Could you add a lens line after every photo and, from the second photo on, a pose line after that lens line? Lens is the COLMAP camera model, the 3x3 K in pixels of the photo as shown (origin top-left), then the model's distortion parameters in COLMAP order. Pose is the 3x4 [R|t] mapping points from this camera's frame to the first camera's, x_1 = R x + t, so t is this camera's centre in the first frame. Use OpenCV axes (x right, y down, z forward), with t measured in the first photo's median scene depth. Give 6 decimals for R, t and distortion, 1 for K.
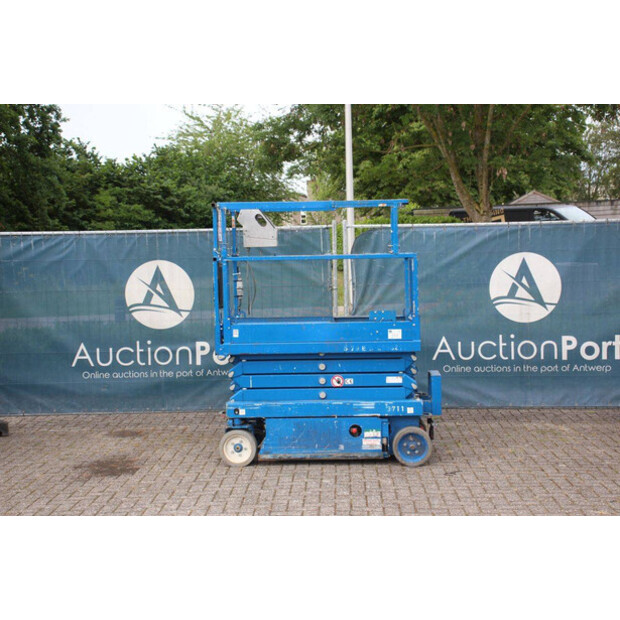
lens RADIAL K [[1046.1, 0, 304.5], [0, 1046.1, 313.5], [0, 0, 1]] dist [0.153793, 0.000000]
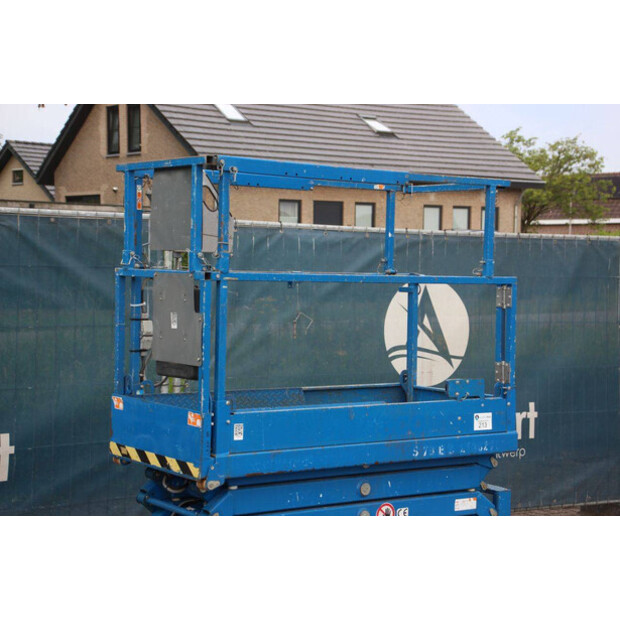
lens RADIAL K [[1267.4, 0, 318.3], [0, 1267.4, 322.9], [0, 0, 1]] dist [0.375641, 0.000000]
pose [[0.776275, 0.010806, 0.630302, -0.399797], [-0.001630, 0.999884, -0.015135, -0.021904], [-0.630392, 0.010722, 0.776203, 0.519569]]
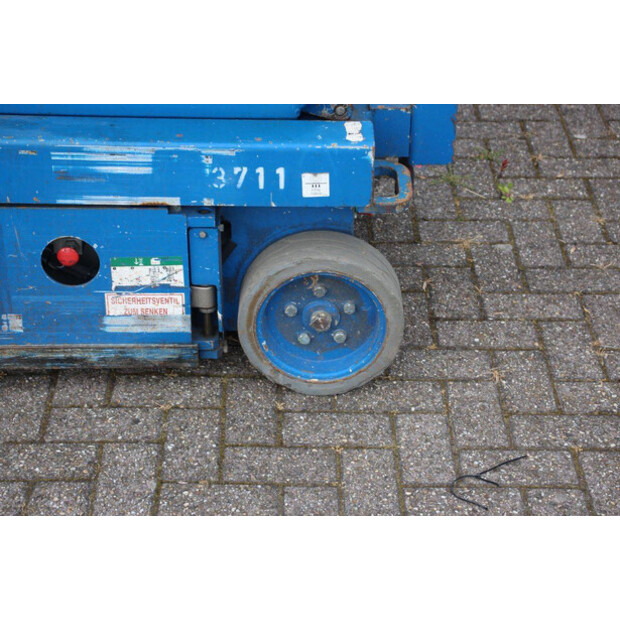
lens RADIAL K [[1471.4, 0, 315.9], [0, 1471.4, 313.3], [0, 0, 1]] dist [0.423132, 0.000000]
pose [[0.997986, -0.005873, 0.063155, 0.079518], [-0.025647, 0.873308, 0.486494, -0.034569], [-0.058011, -0.487134, 0.871399, 0.702207]]
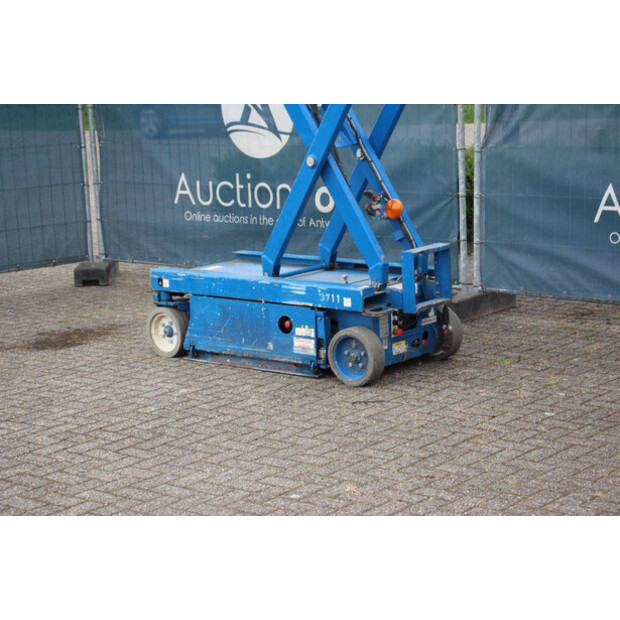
lens RADIAL K [[1471.4, 0, 309.9], [0, 1471.4, 312.7], [0, 0, 1]] dist [0.423132, 0.000000]
pose [[0.797937, 0.096535, -0.594961, 0.619314], [-0.011935, 0.989428, 0.144533, -0.033516], [0.602623, -0.108228, 0.790653, 0.250753]]
